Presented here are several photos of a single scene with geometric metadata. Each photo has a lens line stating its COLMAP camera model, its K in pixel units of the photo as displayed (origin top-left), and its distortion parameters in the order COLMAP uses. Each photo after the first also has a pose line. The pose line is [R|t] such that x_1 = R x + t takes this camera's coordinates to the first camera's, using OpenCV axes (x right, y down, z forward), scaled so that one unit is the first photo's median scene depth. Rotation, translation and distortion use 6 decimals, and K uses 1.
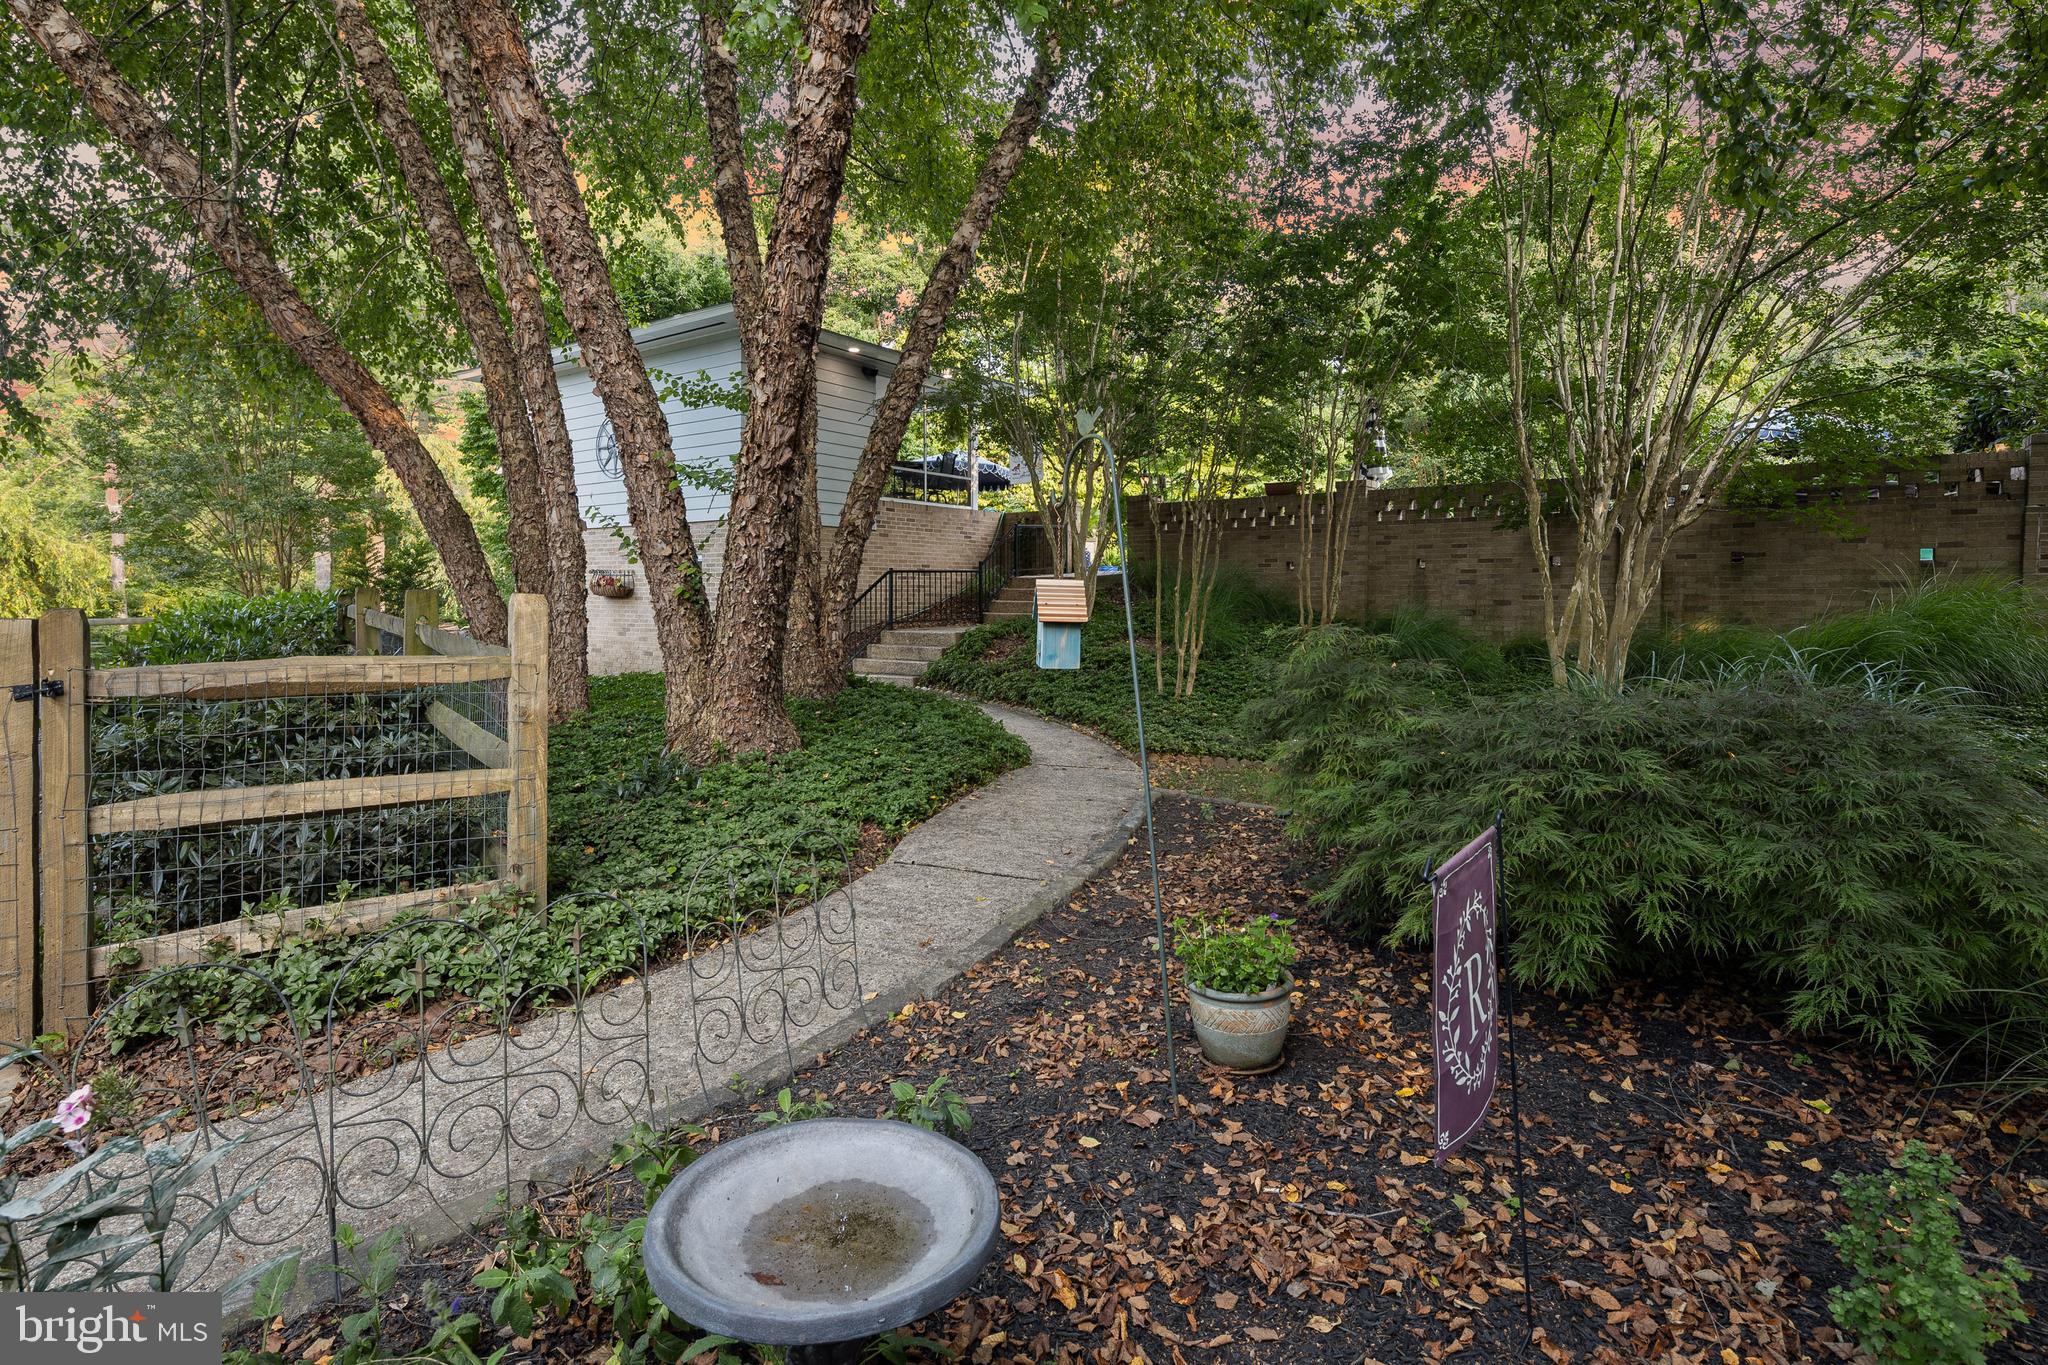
lens RADIAL K [[981.9, 0, 1018.1], [0, 981.9, 614.3], [0, 0, 1]] dist [-0.006484, -0.000208]
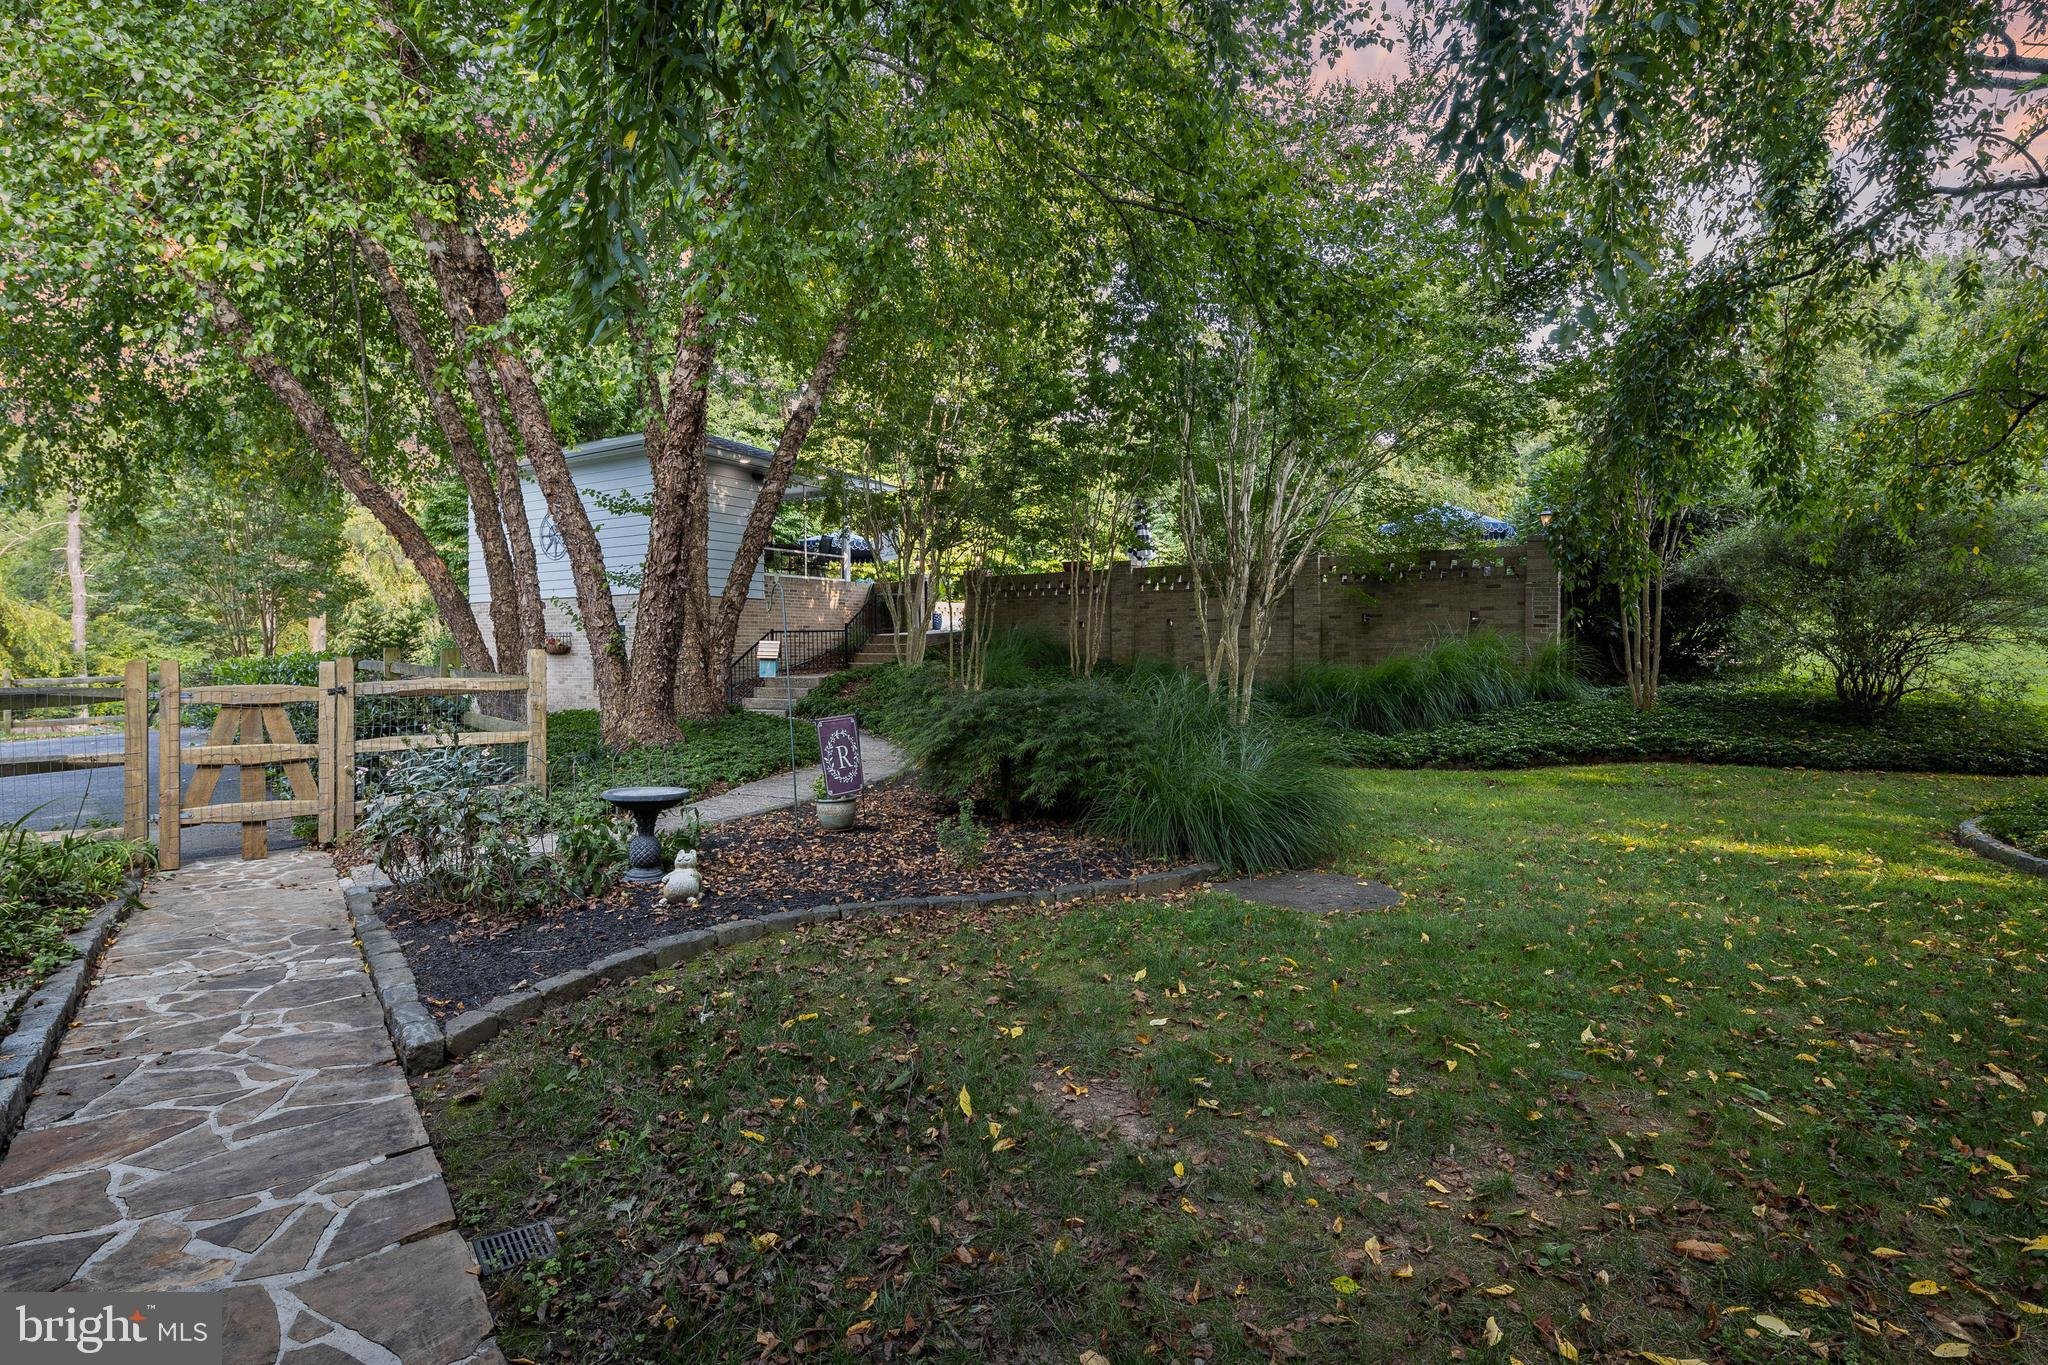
lens RADIAL K [[981.9, 0, 1013.3], [0, 981.9, 652.9], [0, 0, 1]] dist [-0.006484, -0.000208]
pose [[0.998119, -0.010088, 0.060469, 0.192392], [0.011048, 0.999818, -0.015561, 0.014930], [-0.060301, 0.016200, 0.998049, -0.563932]]
